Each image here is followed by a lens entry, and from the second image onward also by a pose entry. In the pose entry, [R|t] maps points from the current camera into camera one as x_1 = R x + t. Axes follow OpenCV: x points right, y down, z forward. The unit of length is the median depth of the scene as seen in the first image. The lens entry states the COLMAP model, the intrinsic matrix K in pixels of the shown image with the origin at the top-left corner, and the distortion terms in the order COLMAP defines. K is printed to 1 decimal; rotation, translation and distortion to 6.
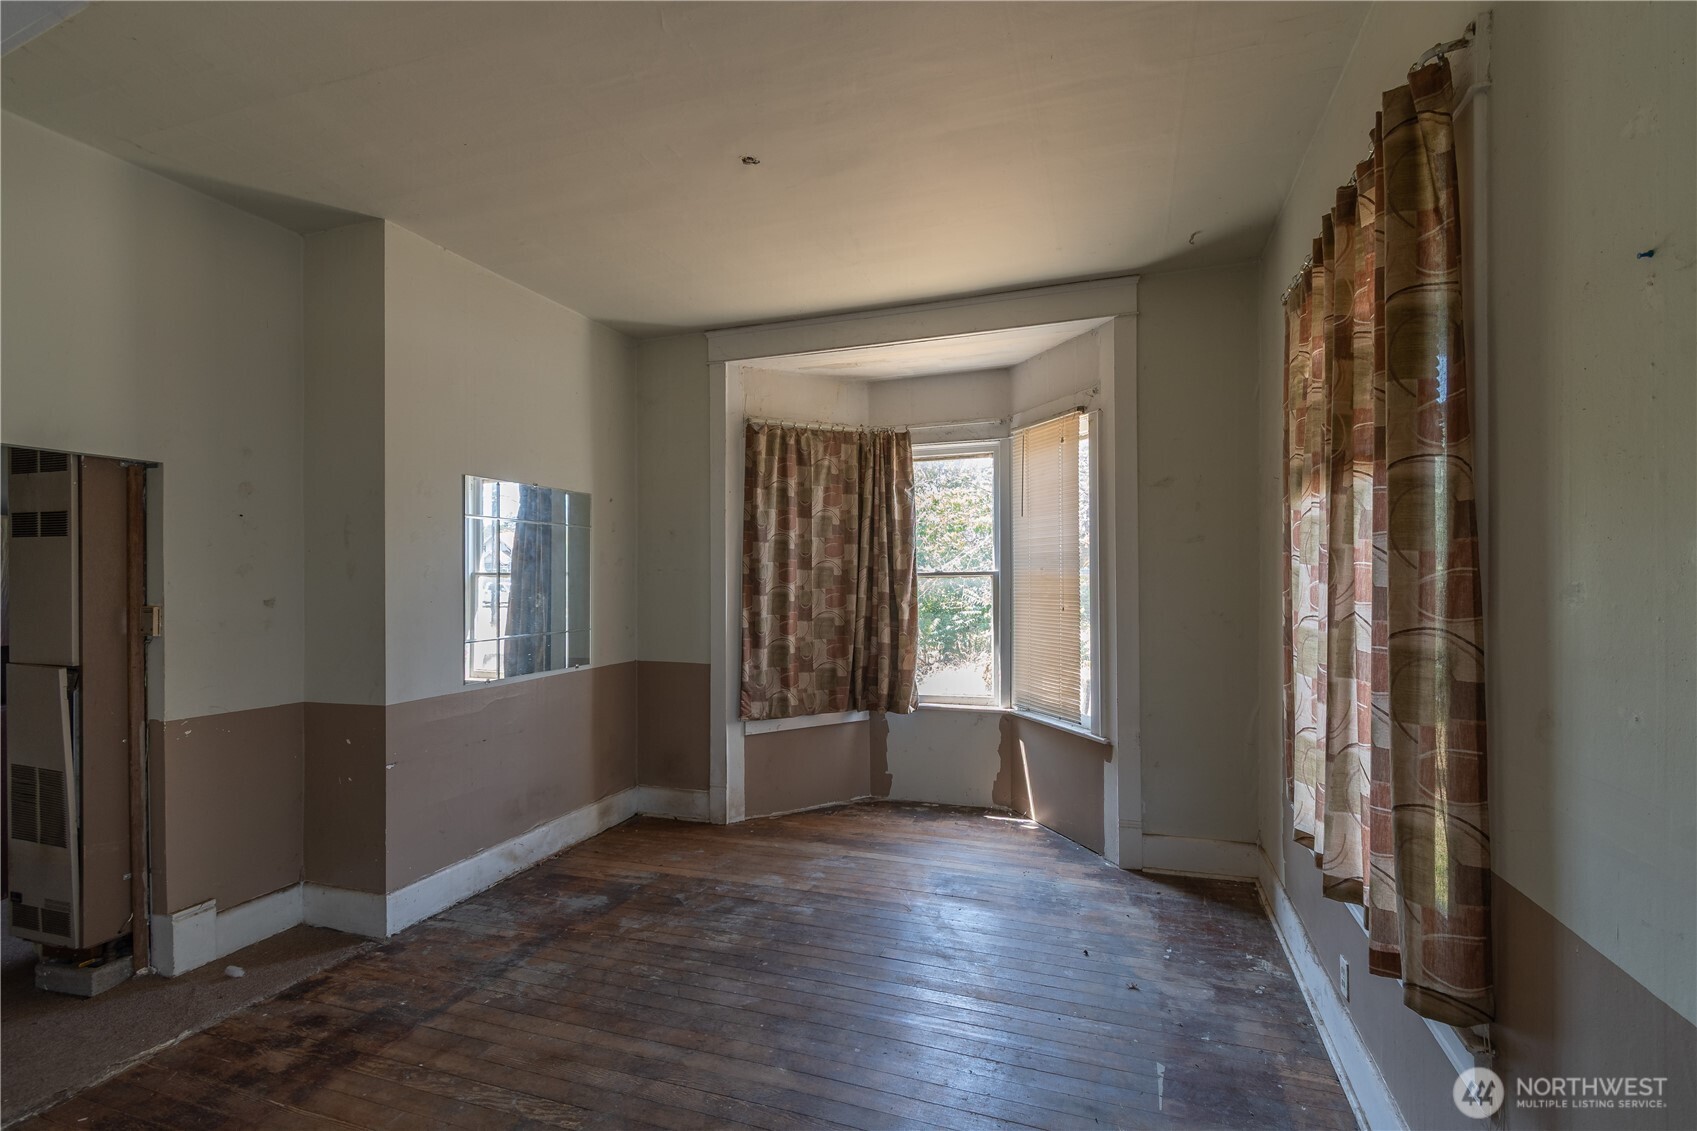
lens RADIAL K [[773.5, 0, 846.8], [0, 773.5, 576.0], [0, 0, 1]] dist [0.002194, -0.000123]
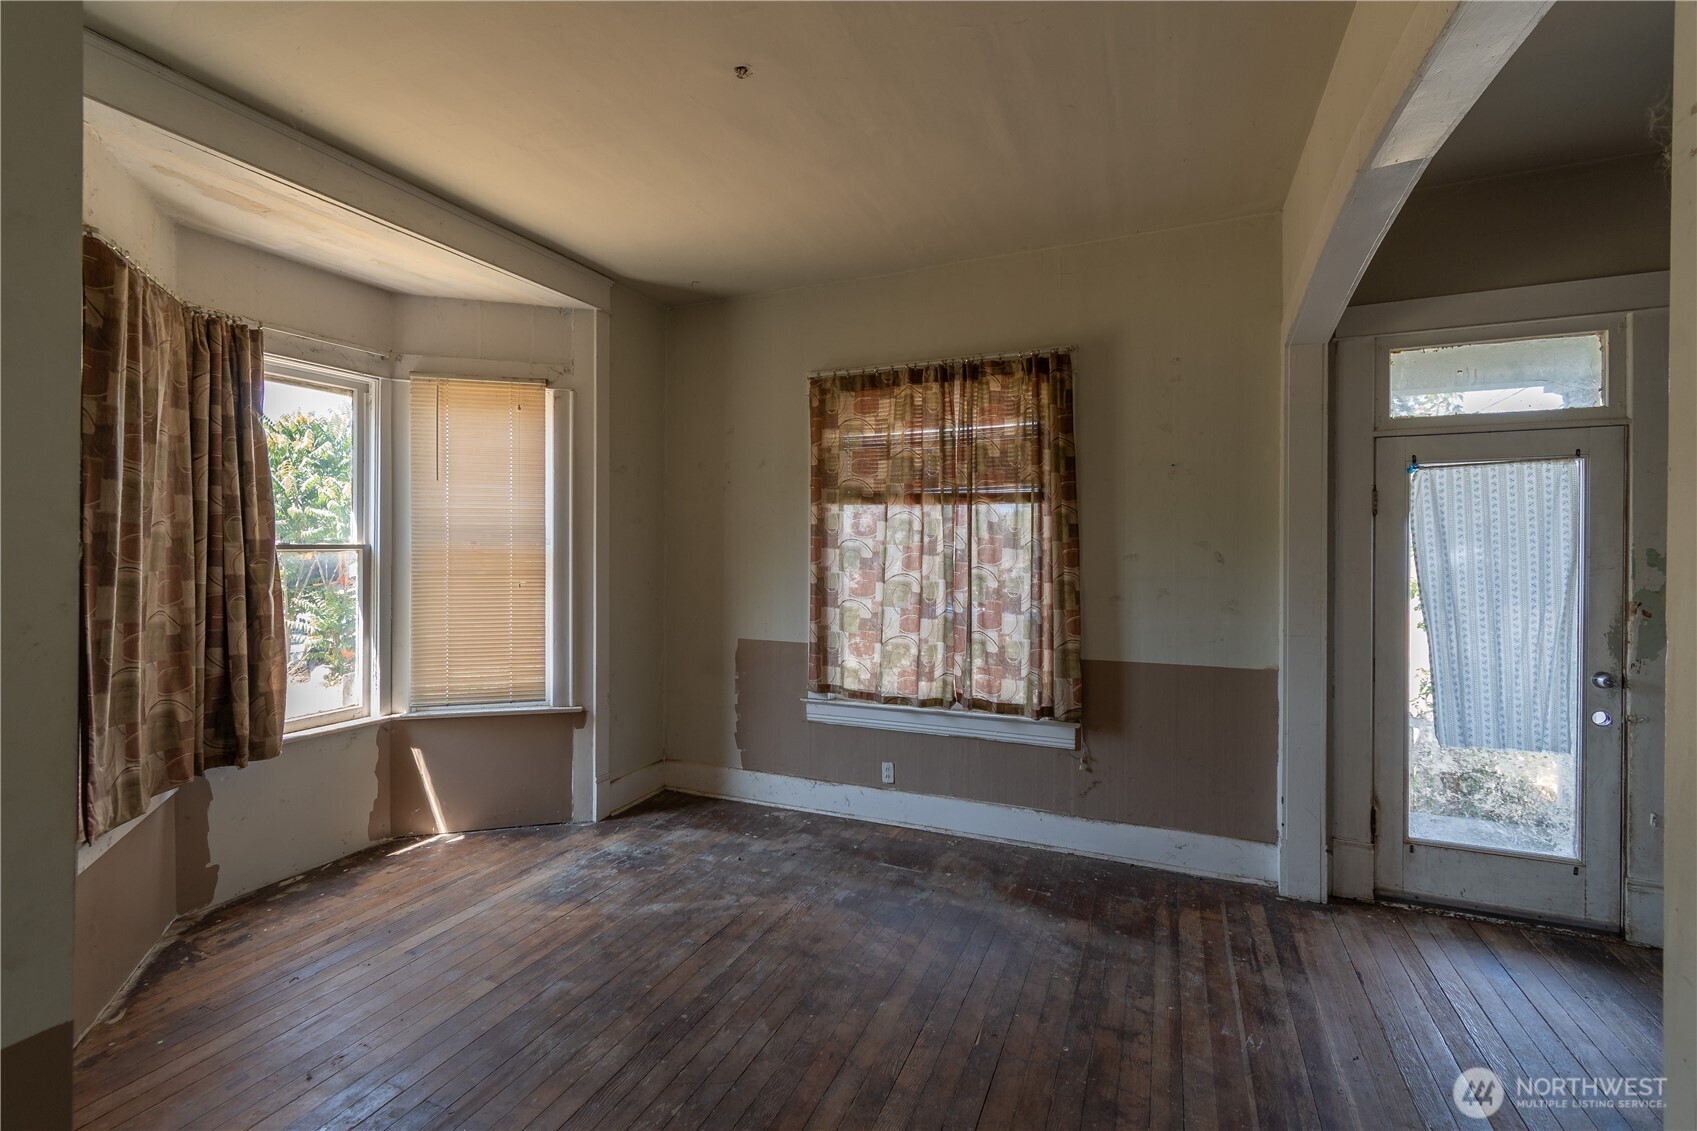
lens RADIAL K [[773.5, 0, 843.3], [0, 773.5, 554.8], [0, 0, 1]] dist [0.002194, -0.000123]
pose [[0.066123, -0.000852, 0.997811, -0.601163], [-0.002184, 0.999997, 0.000999, 0.002852], [-0.997809, -0.002246, 0.066121, 0.505151]]
